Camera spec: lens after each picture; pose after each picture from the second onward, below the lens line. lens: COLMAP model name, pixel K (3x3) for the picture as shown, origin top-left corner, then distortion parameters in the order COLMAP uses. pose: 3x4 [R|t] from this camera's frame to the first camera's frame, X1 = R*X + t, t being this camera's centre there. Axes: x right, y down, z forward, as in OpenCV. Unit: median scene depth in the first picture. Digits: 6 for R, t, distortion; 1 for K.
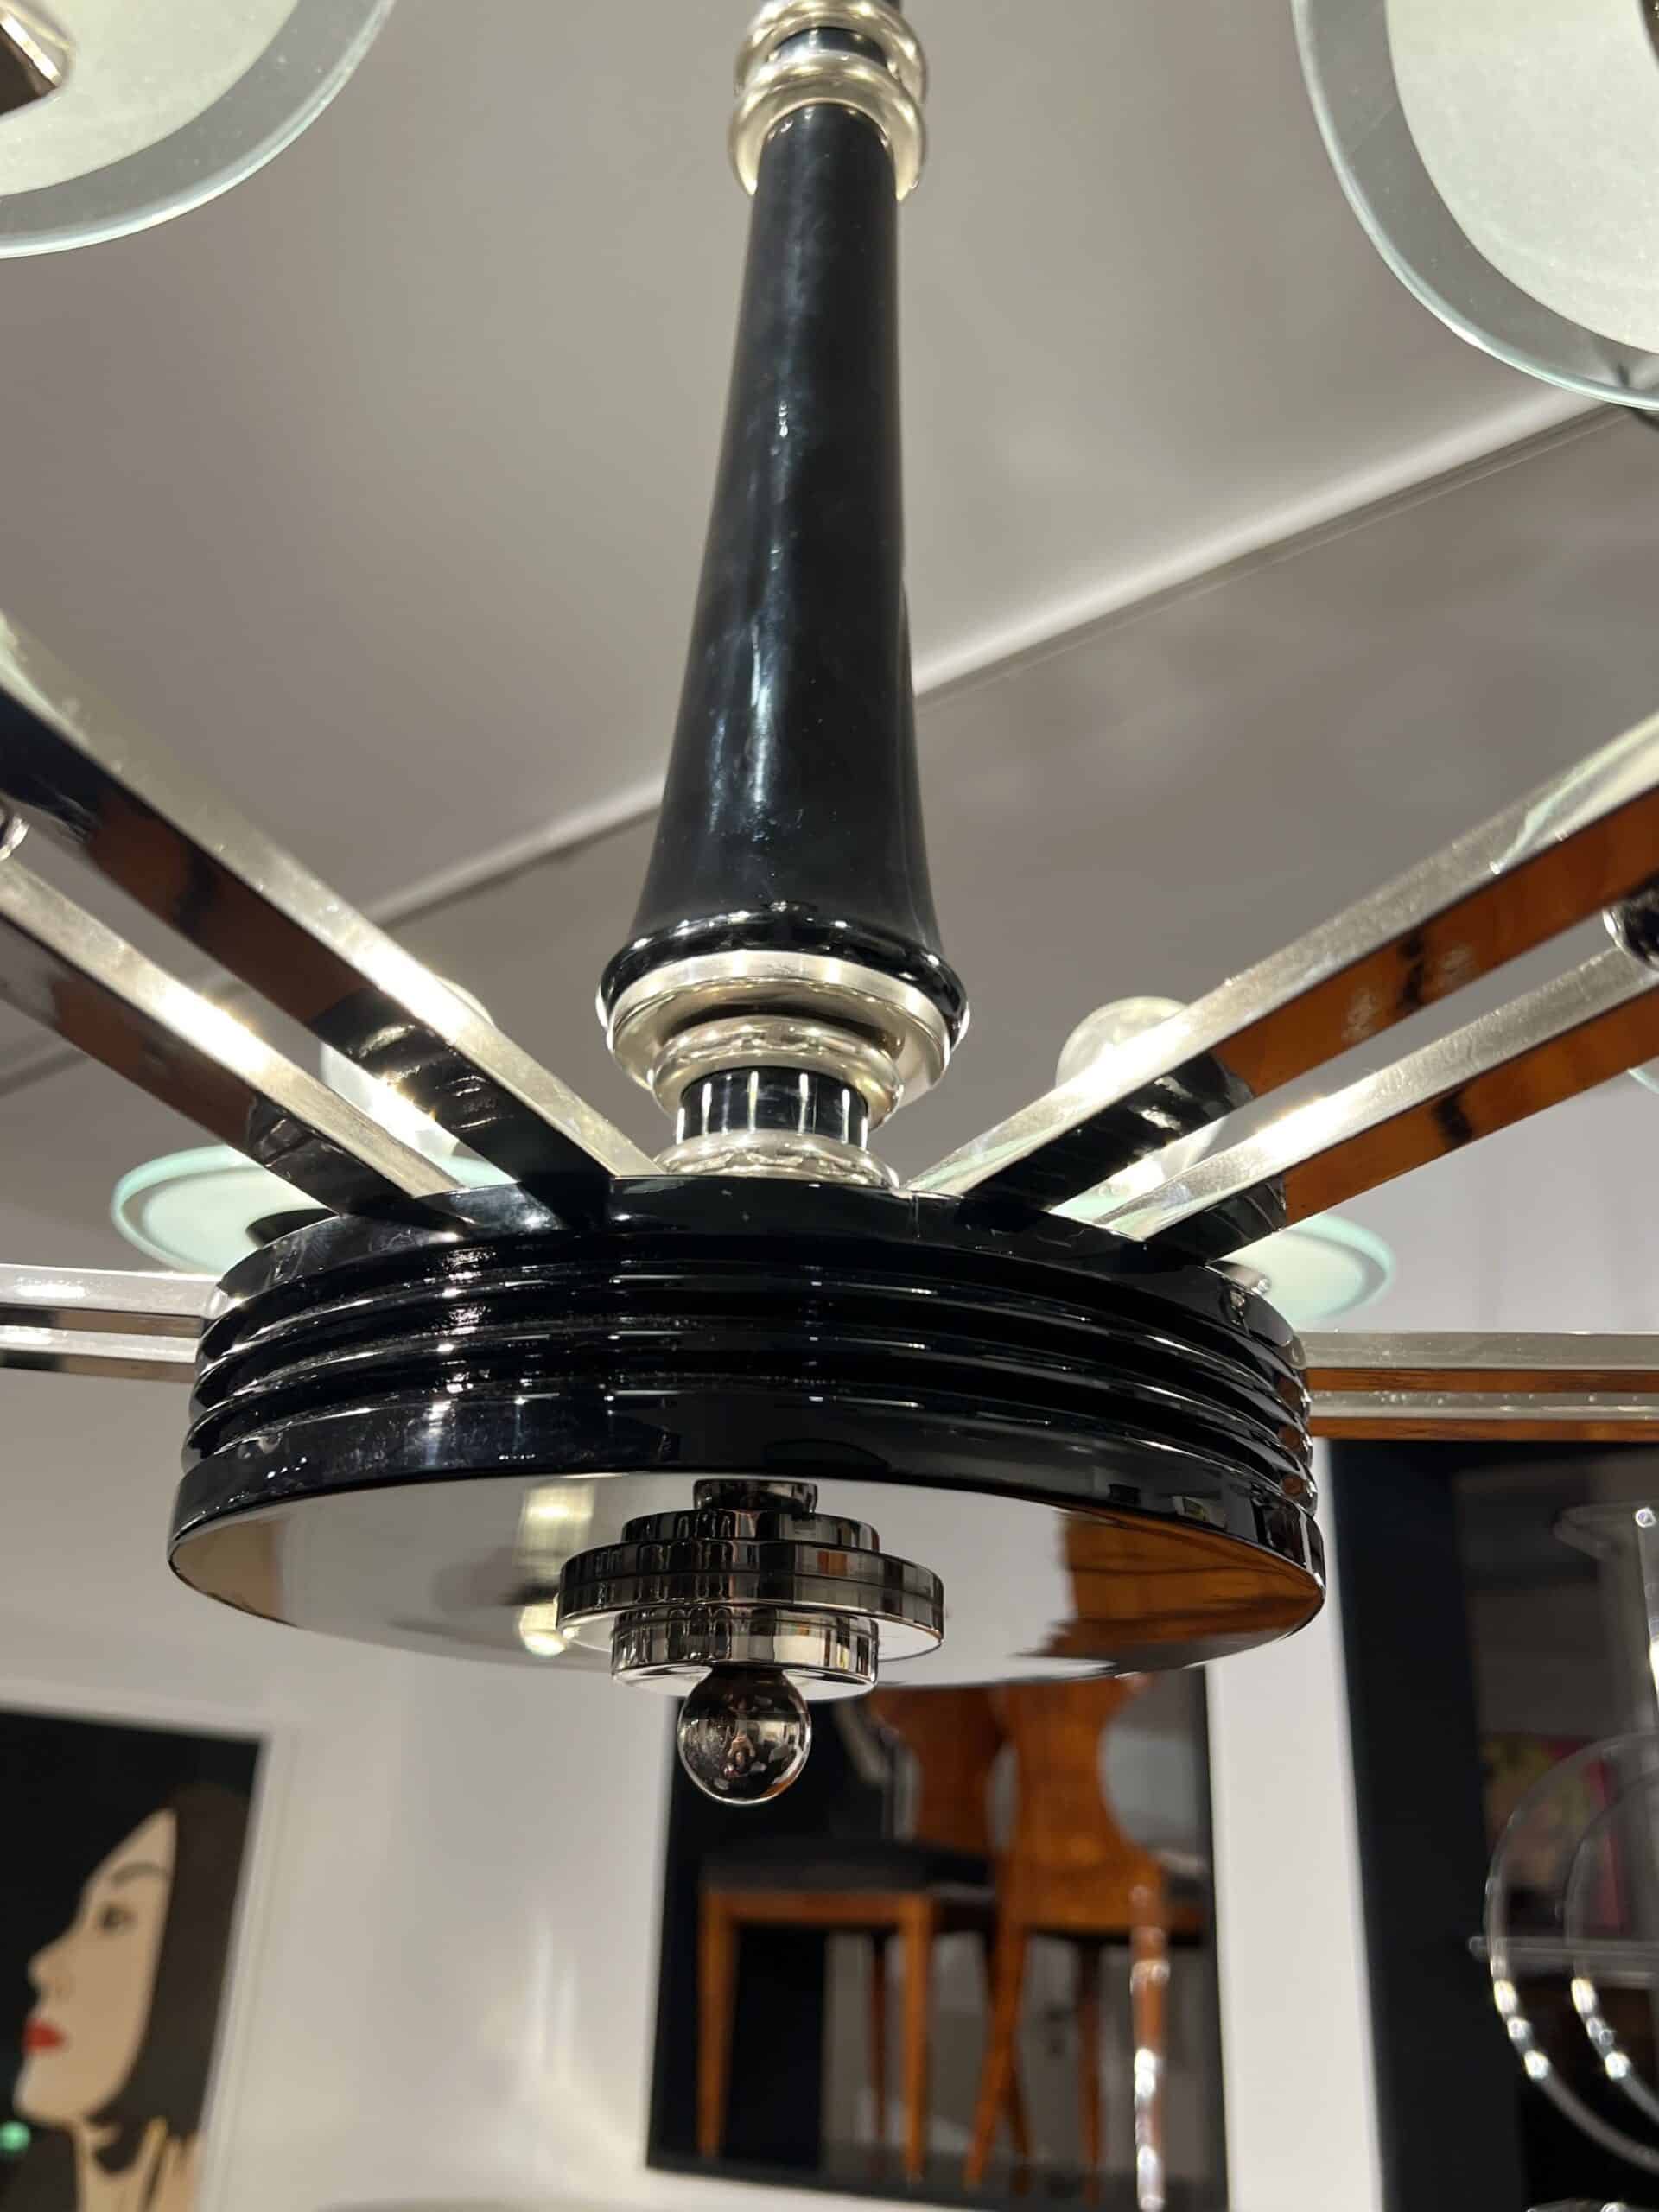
lens RADIAL K [[1893.7, 0, 622.7], [0, 1893.7, 1109.8], [0, 0, 1]] dist [0.011150, 0.002799]
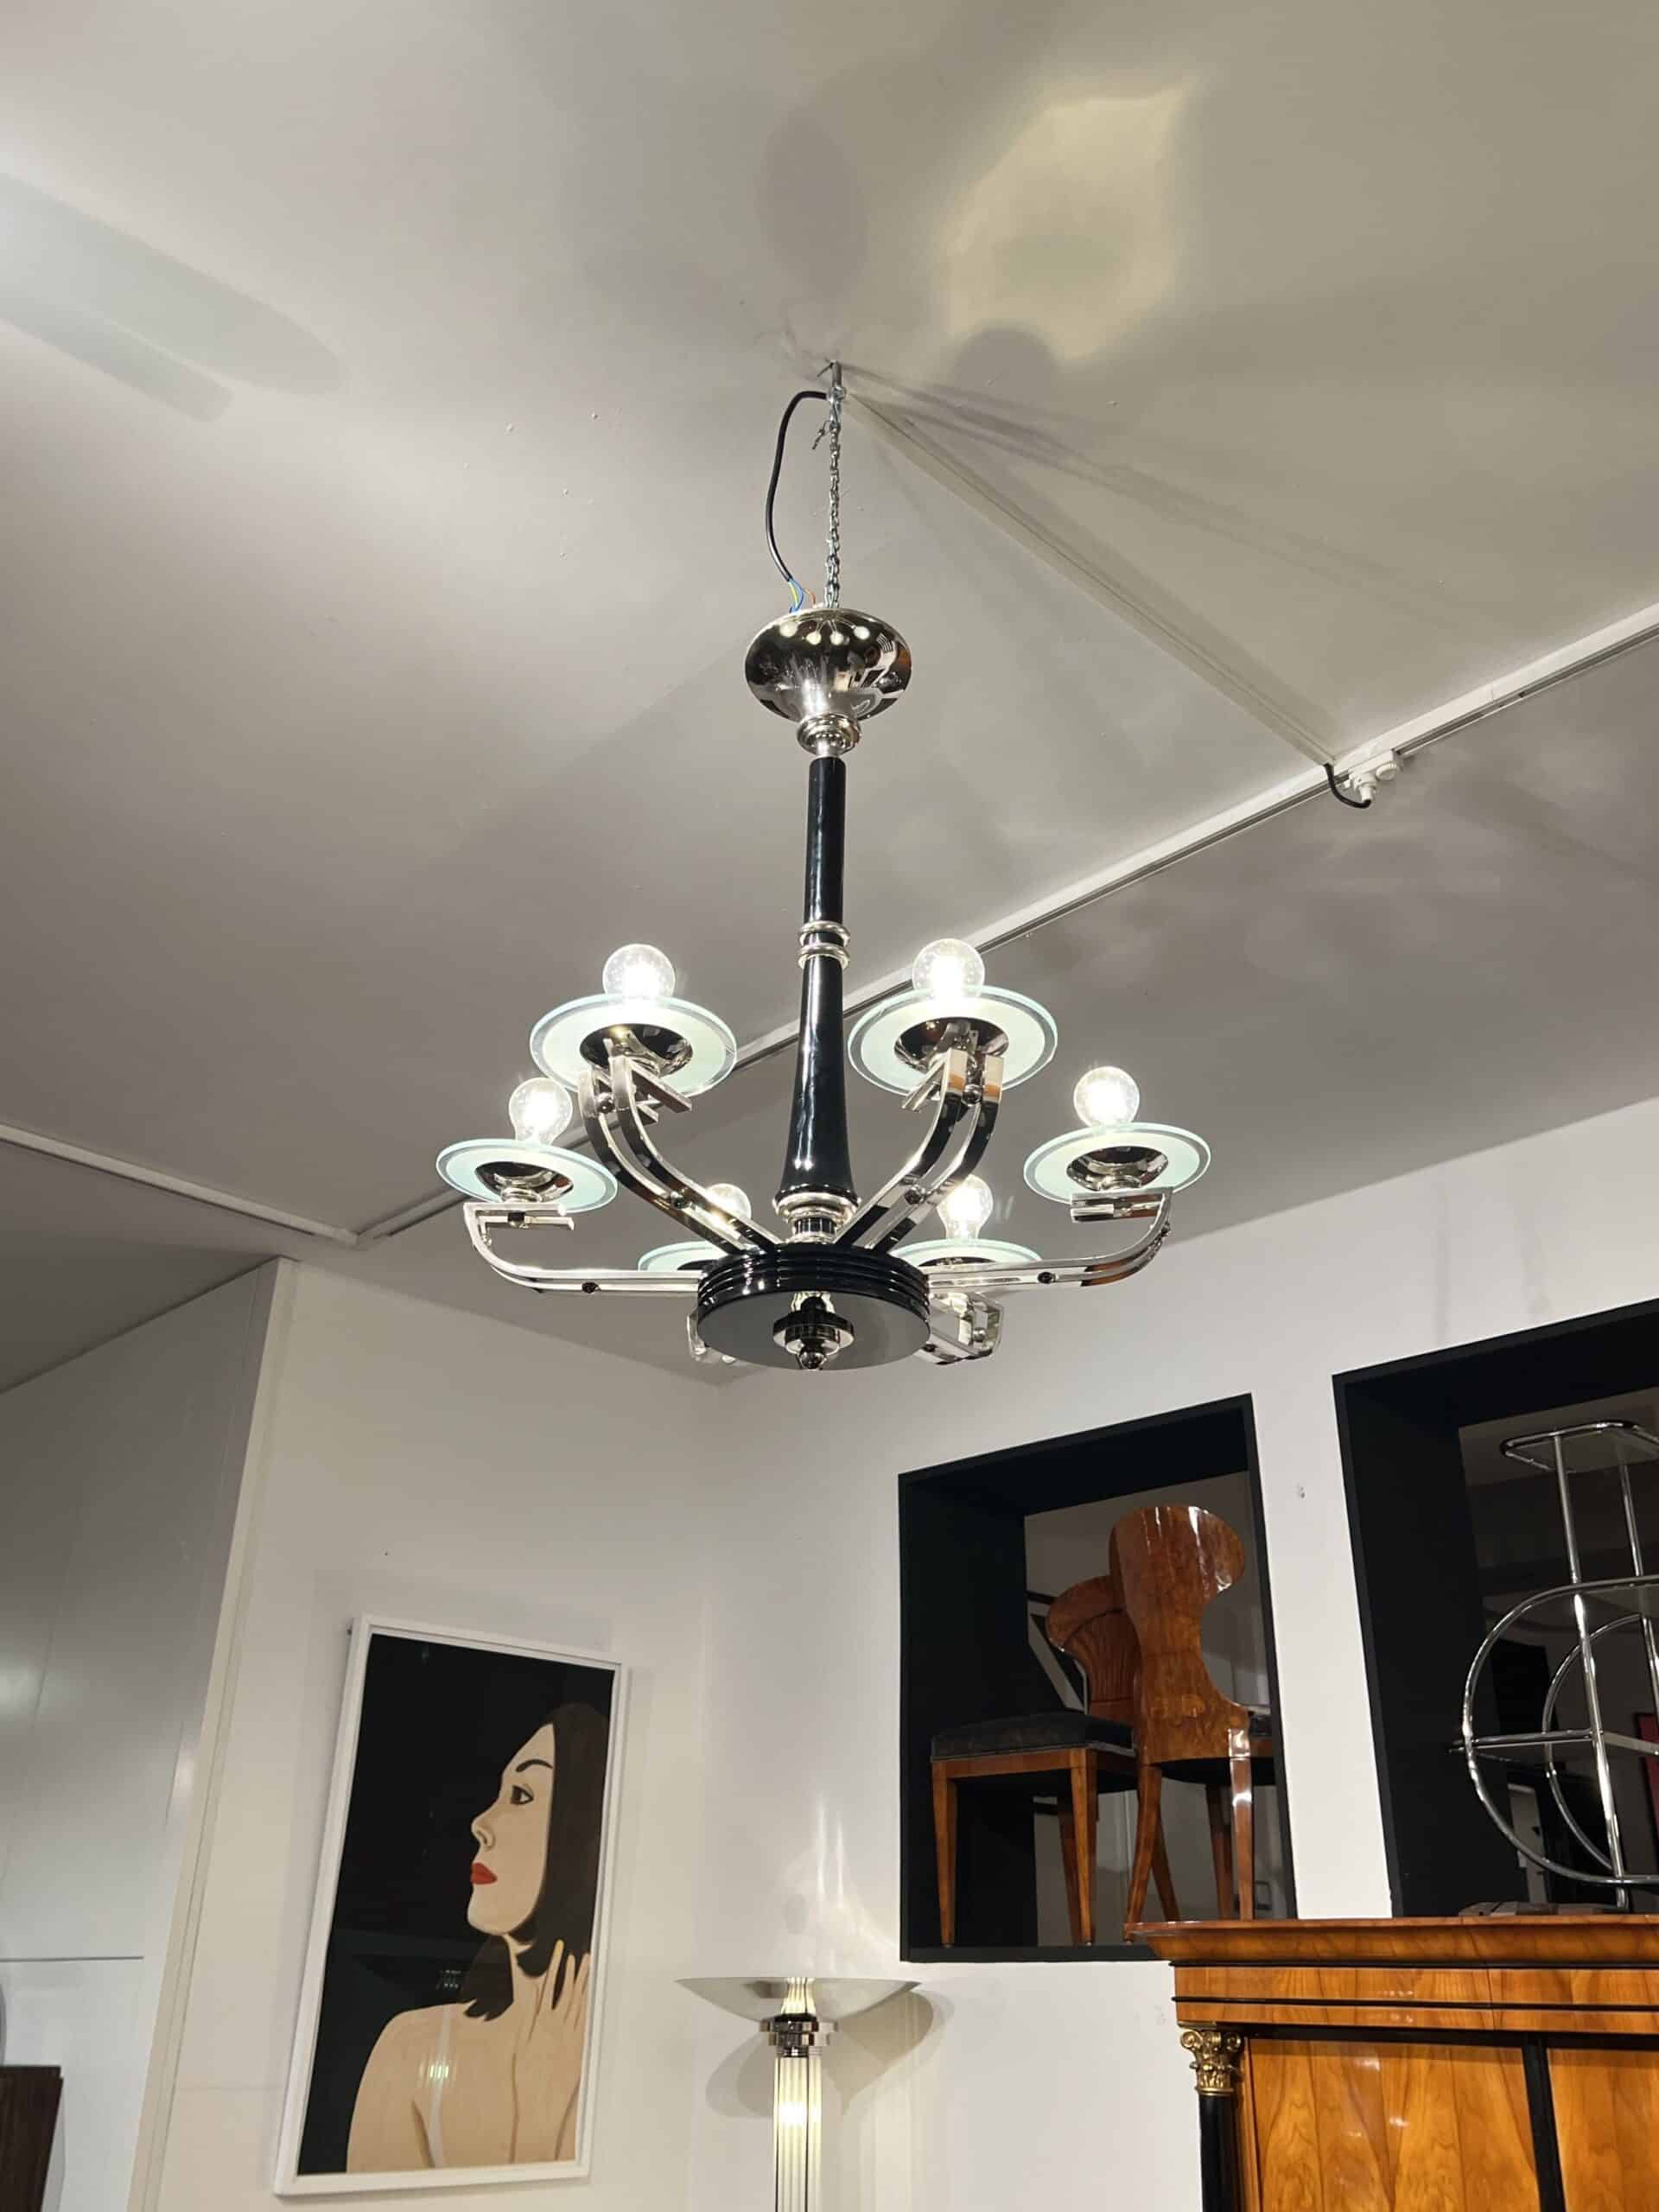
lens RADIAL K [[1828.5, 0, 829.5], [0, 1828.5, 1106.0], [0, 0, 1]] dist [-0.005143, -0.005541]
pose [[0.997390, -0.070420, -0.015925, 0.158990], [0.069474, 0.996137, -0.053698, -0.039038], [0.019645, 0.052452, 0.998430, -2.595792]]
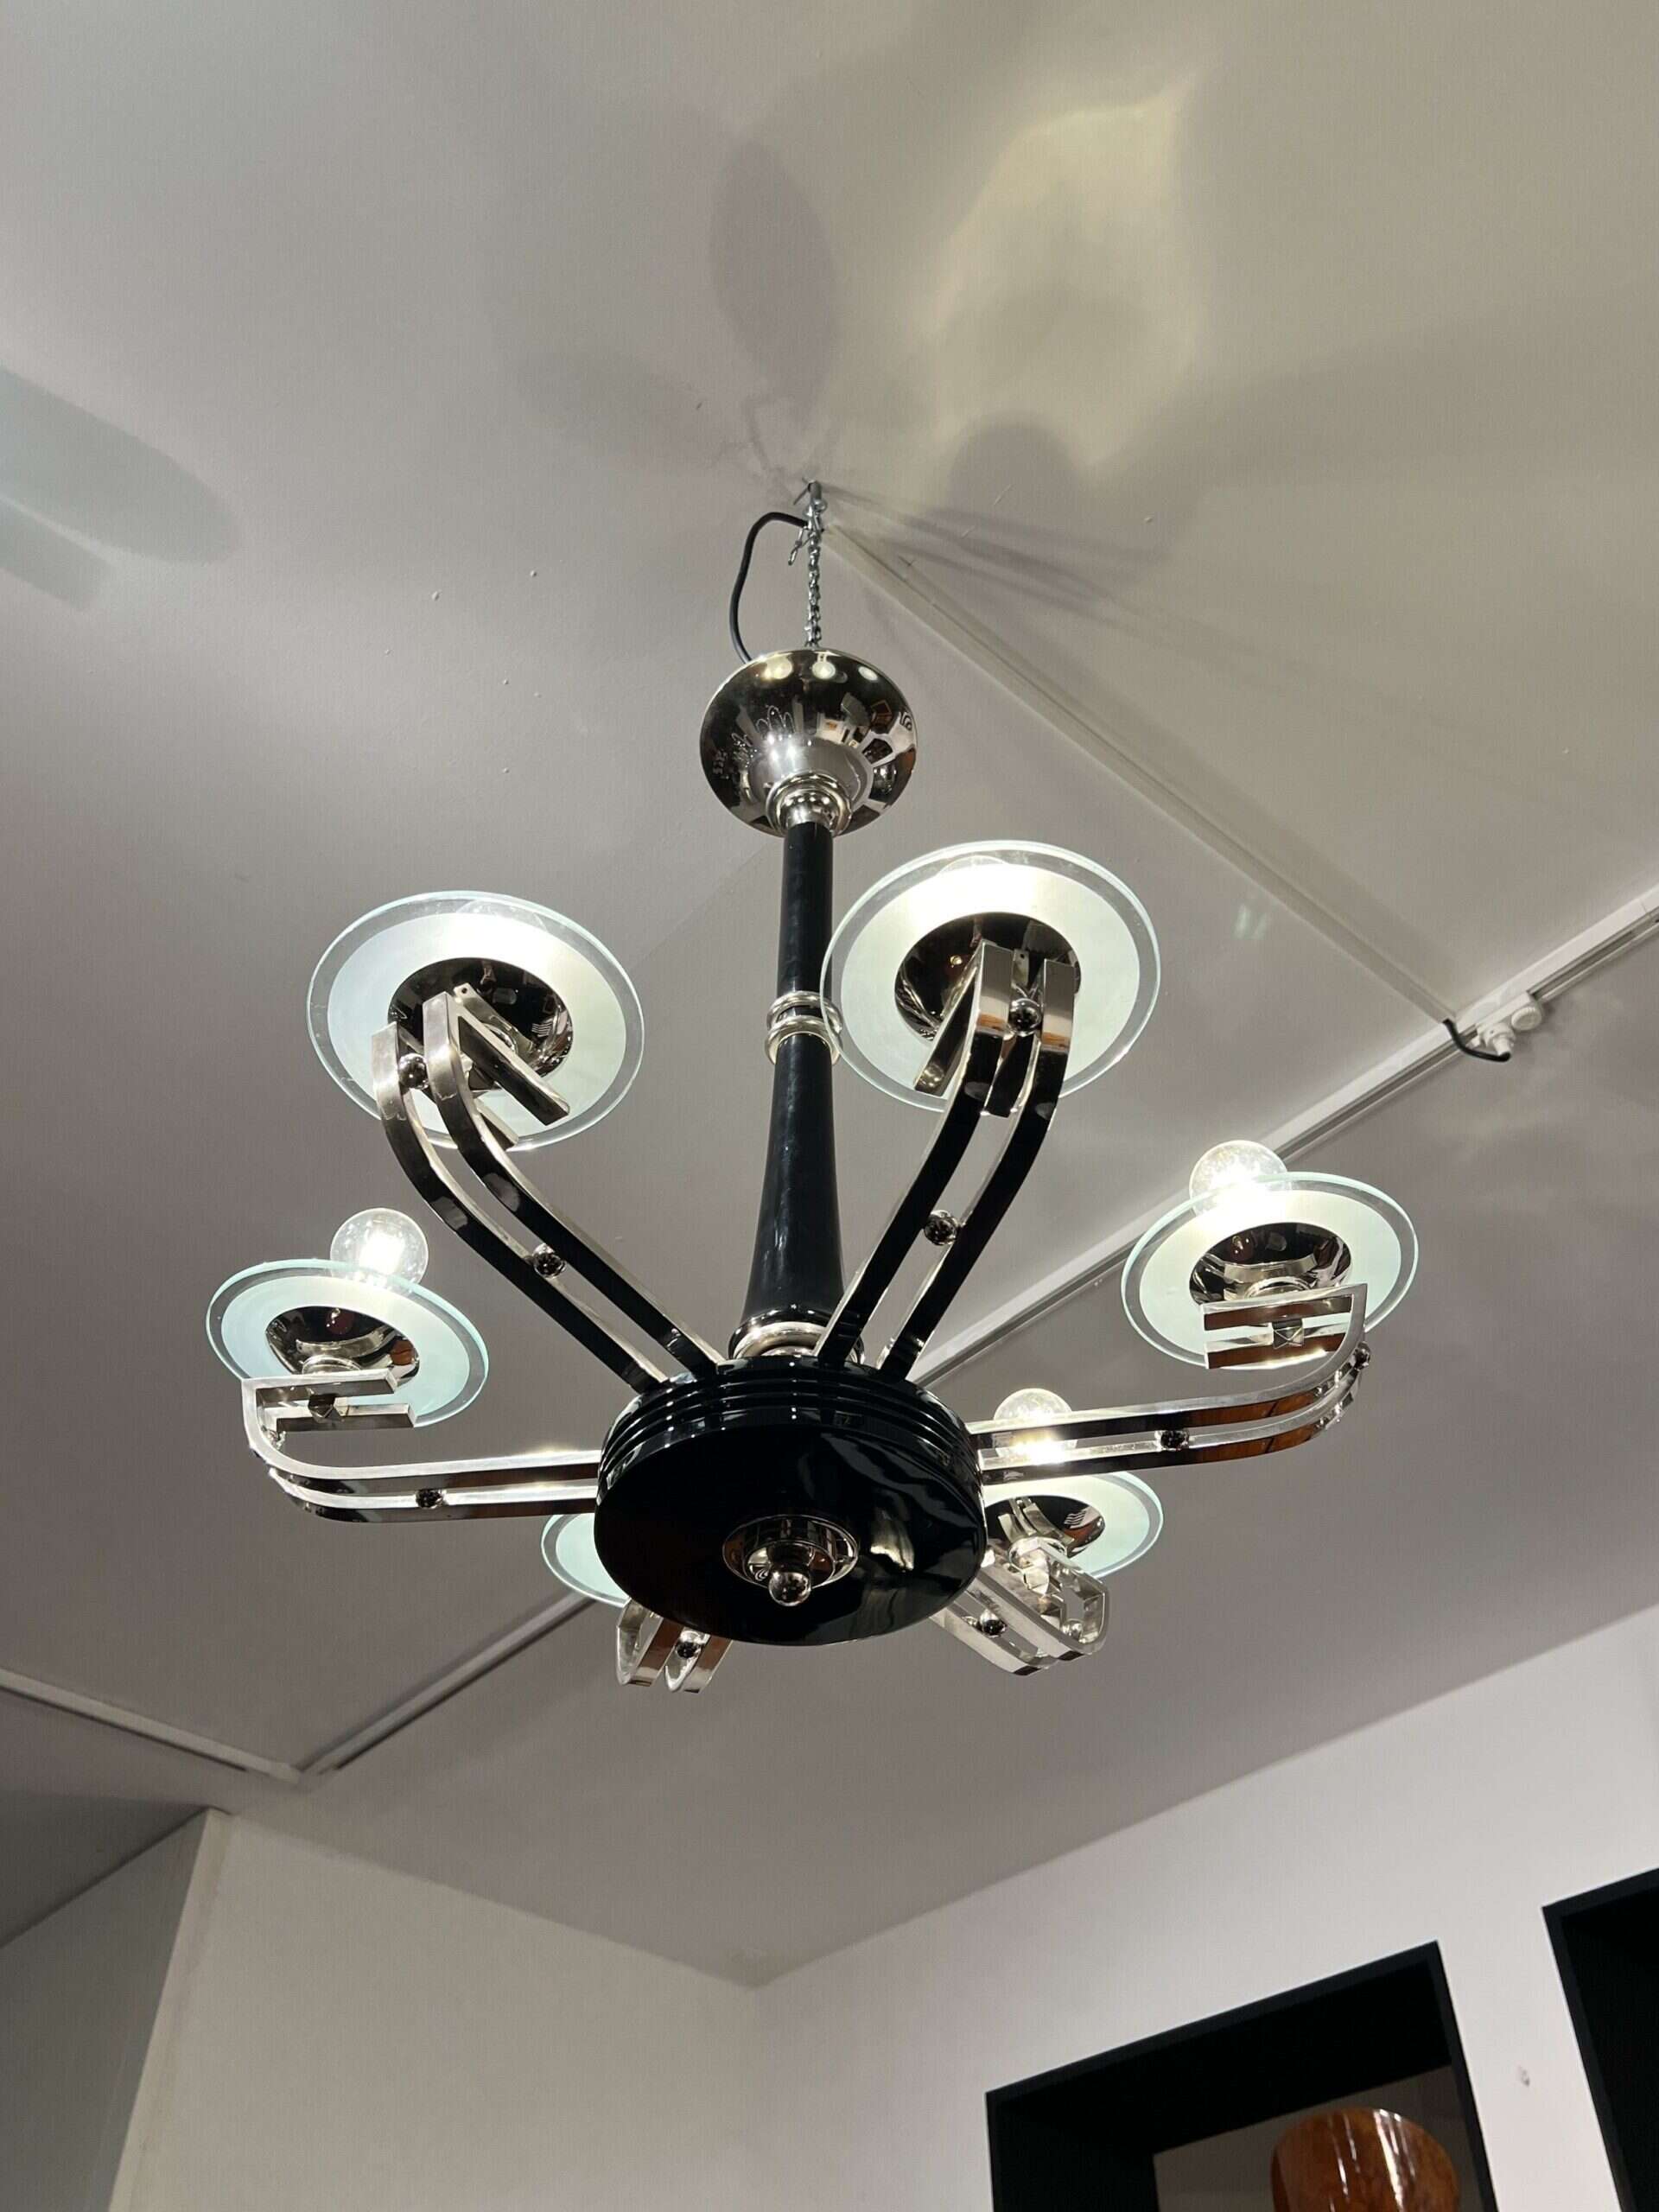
lens RADIAL K [[1828.5, 0, 829.5], [0, 1828.5, 1106.0], [0, 0, 1]] dist [-0.005143, -0.005541]
pose [[0.993392, -0.113704, -0.015642, 0.174627], [0.099028, 0.918005, -0.384006, 0.521431], [0.058023, 0.379919, 0.923198, -1.260941]]
